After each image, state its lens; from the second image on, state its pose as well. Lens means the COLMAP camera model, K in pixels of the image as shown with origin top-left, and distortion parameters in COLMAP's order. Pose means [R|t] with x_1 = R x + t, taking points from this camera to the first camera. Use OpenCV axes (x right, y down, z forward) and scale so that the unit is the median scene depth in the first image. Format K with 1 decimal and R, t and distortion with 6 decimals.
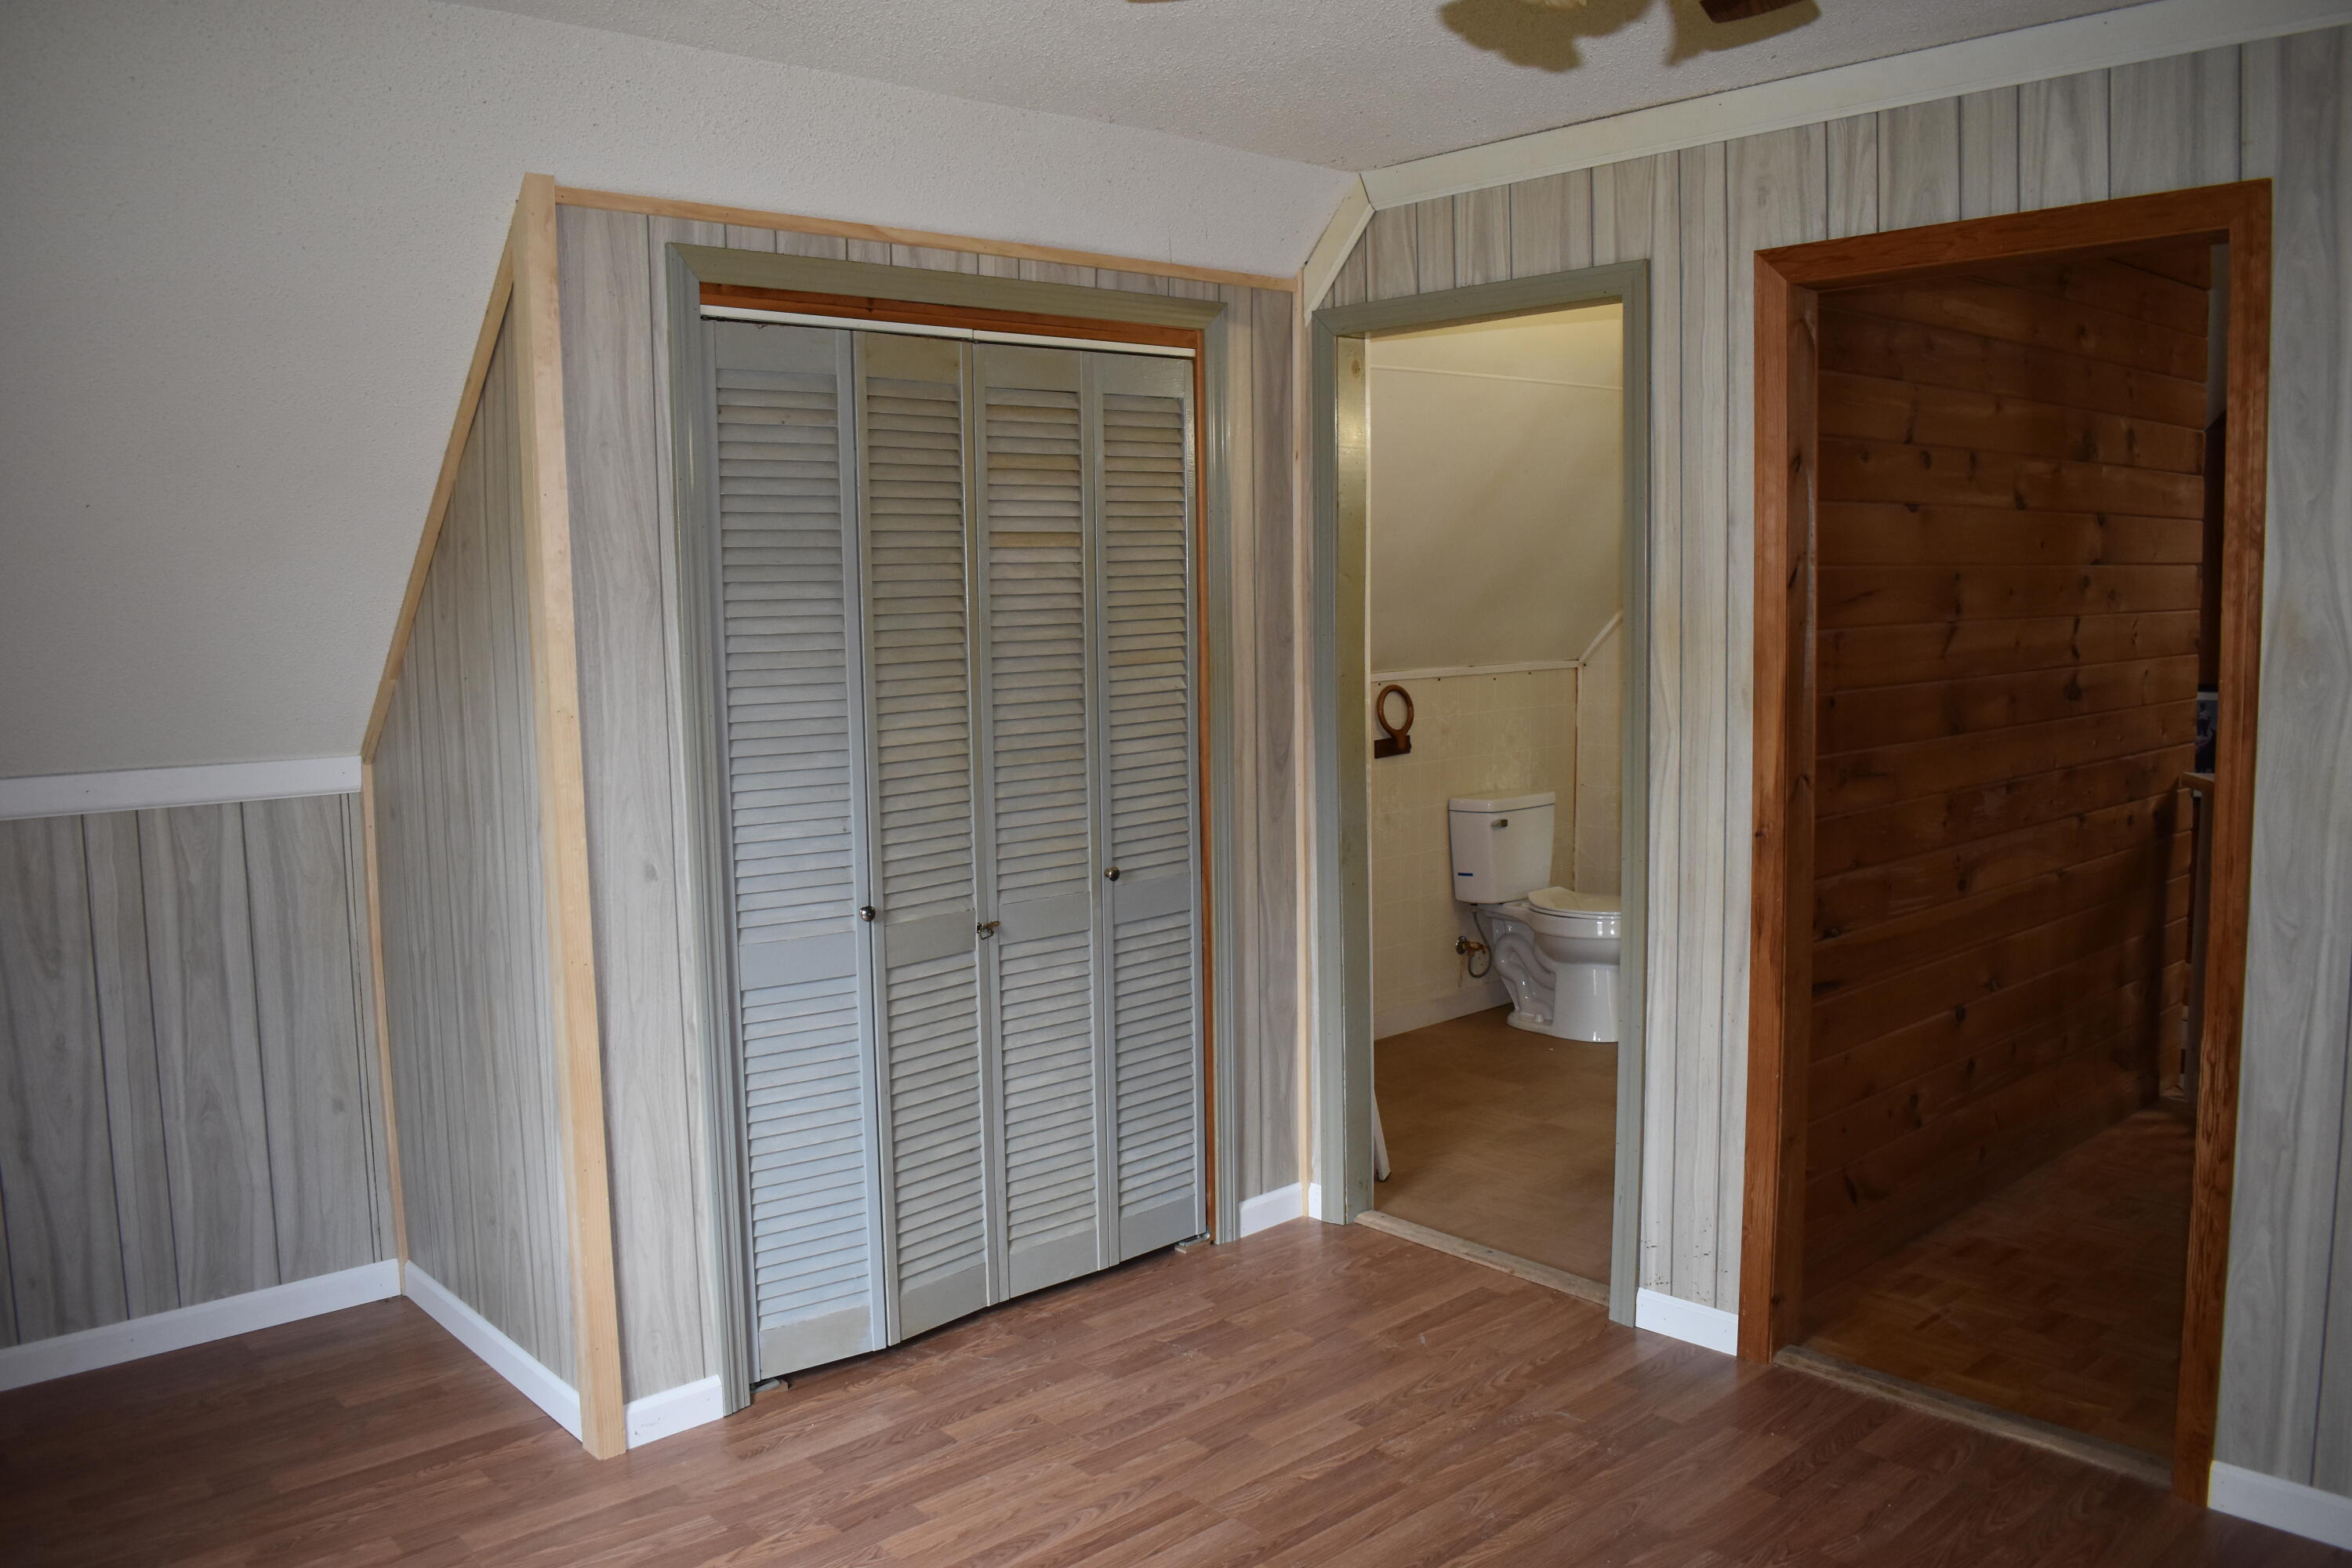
lens RADIAL K [[1835.8, 0, 1174.3], [0, 1835.8, 780.9], [0, 0, 1]] dist [-0.088248, 0.007889]
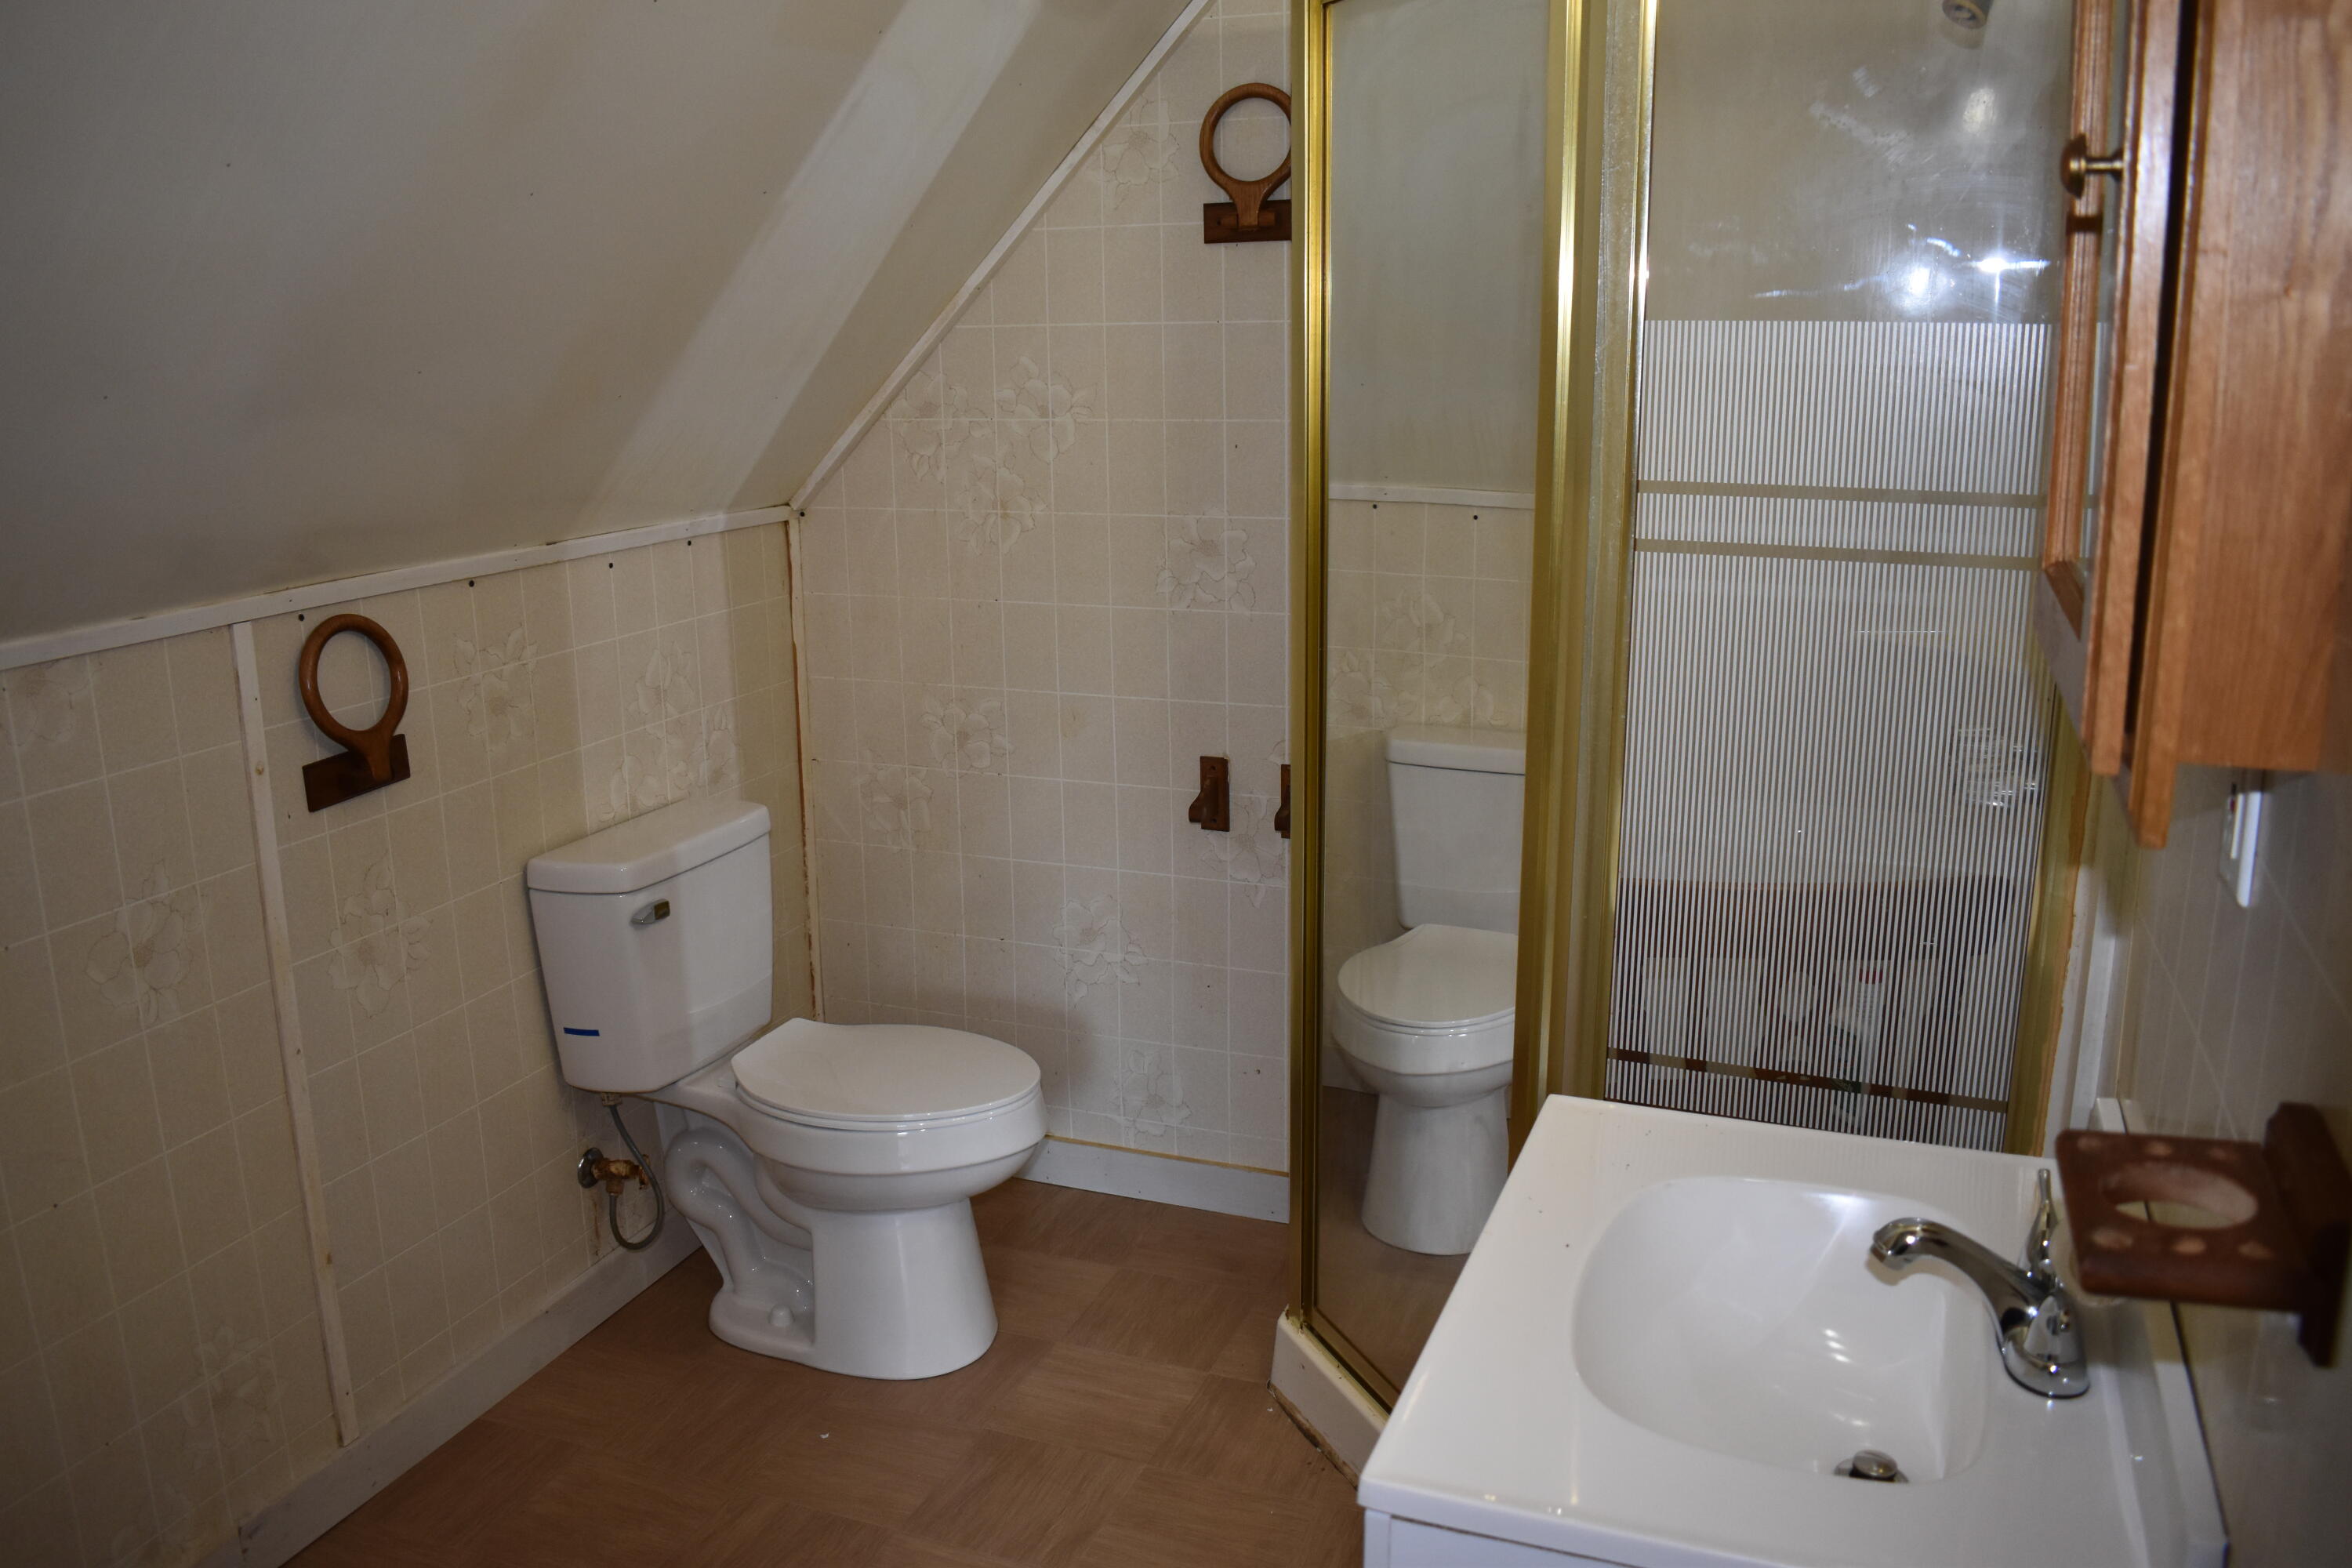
lens RADIAL K [[1835.8, 0, 1174.1], [0, 1835.8, 783.6], [0, 0, 1]] dist [-0.088248, 0.007889]
pose [[0.894925, -0.103341, 0.434085, 0.104401], [0.047962, 0.989454, 0.136677, -0.058411], [-0.443632, -0.101496, 0.890443, 0.564088]]
